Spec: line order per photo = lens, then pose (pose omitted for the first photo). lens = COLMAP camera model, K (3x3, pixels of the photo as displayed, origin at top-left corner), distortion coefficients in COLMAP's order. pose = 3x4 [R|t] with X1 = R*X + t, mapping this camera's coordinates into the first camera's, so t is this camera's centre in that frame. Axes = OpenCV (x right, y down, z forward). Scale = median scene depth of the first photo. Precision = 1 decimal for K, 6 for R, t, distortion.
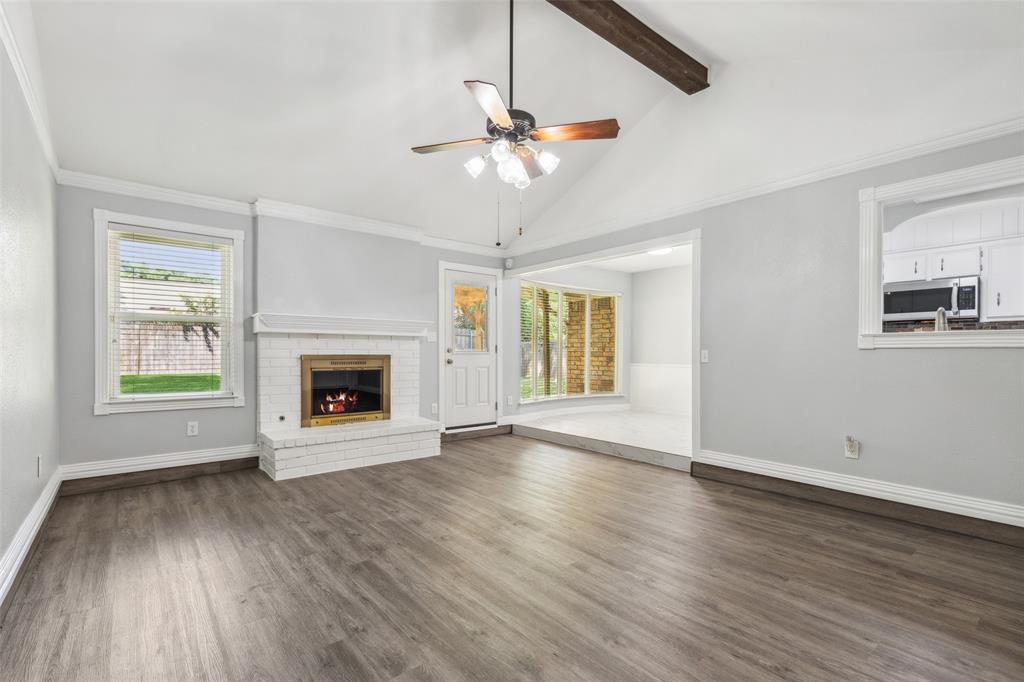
lens RADIAL K [[473.7, 0, 524.1], [0, 473.7, 357.2], [0, 0, 1]] dist [0.015202, -0.000037]
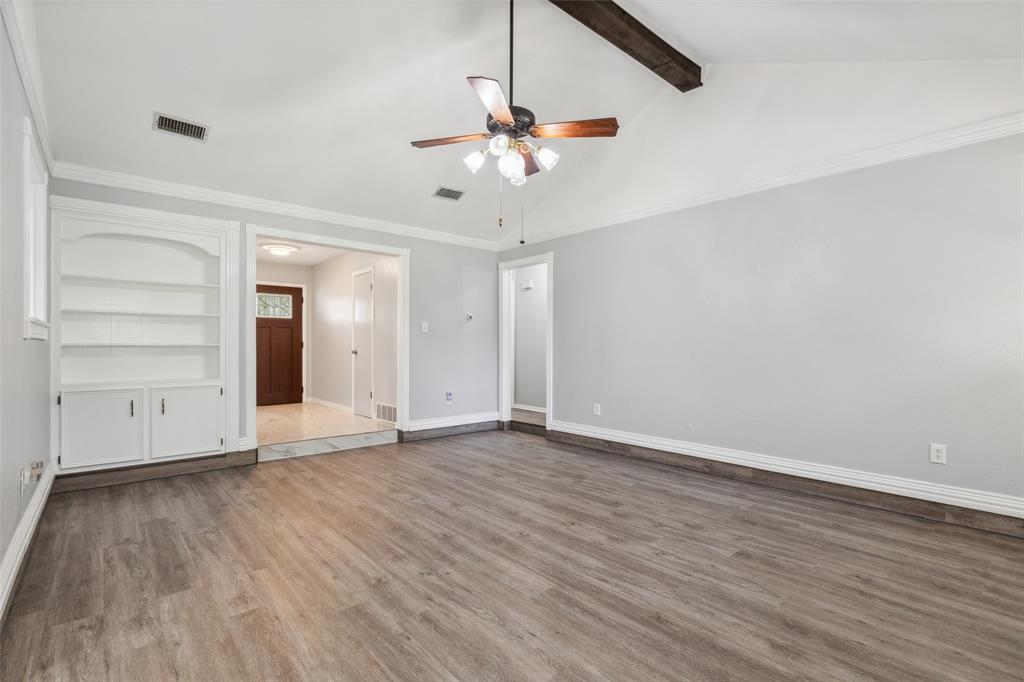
lens RADIAL K [[479.3, 0, 517.7], [0, 479.3, 347.1], [0, 0, 1]] dist [0.001761, 0.000089]
pose [[-0.999805, -0.006664, -0.018603, -0.024508], [-0.006818, 0.999943, 0.008218, -0.017309], [0.018547, 0.008344, -0.999793, 1.868202]]
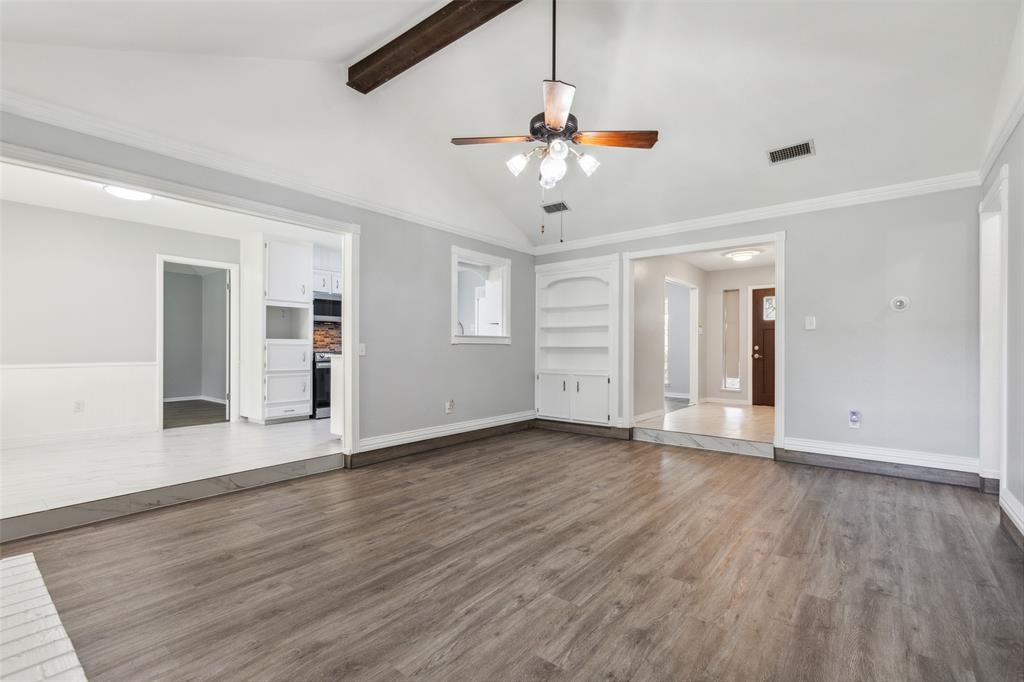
lens RADIAL K [[460.9, 0, 506.5], [0, 460.9, 347.5], [0, 0, 1]] dist [0.011254, -0.000391]
pose [[-0.185936, -0.003454, 0.982556, -0.919411], [0.003903, 0.999983, 0.004254, -0.012693], [-0.982554, 0.004625, -0.185919, 1.191450]]
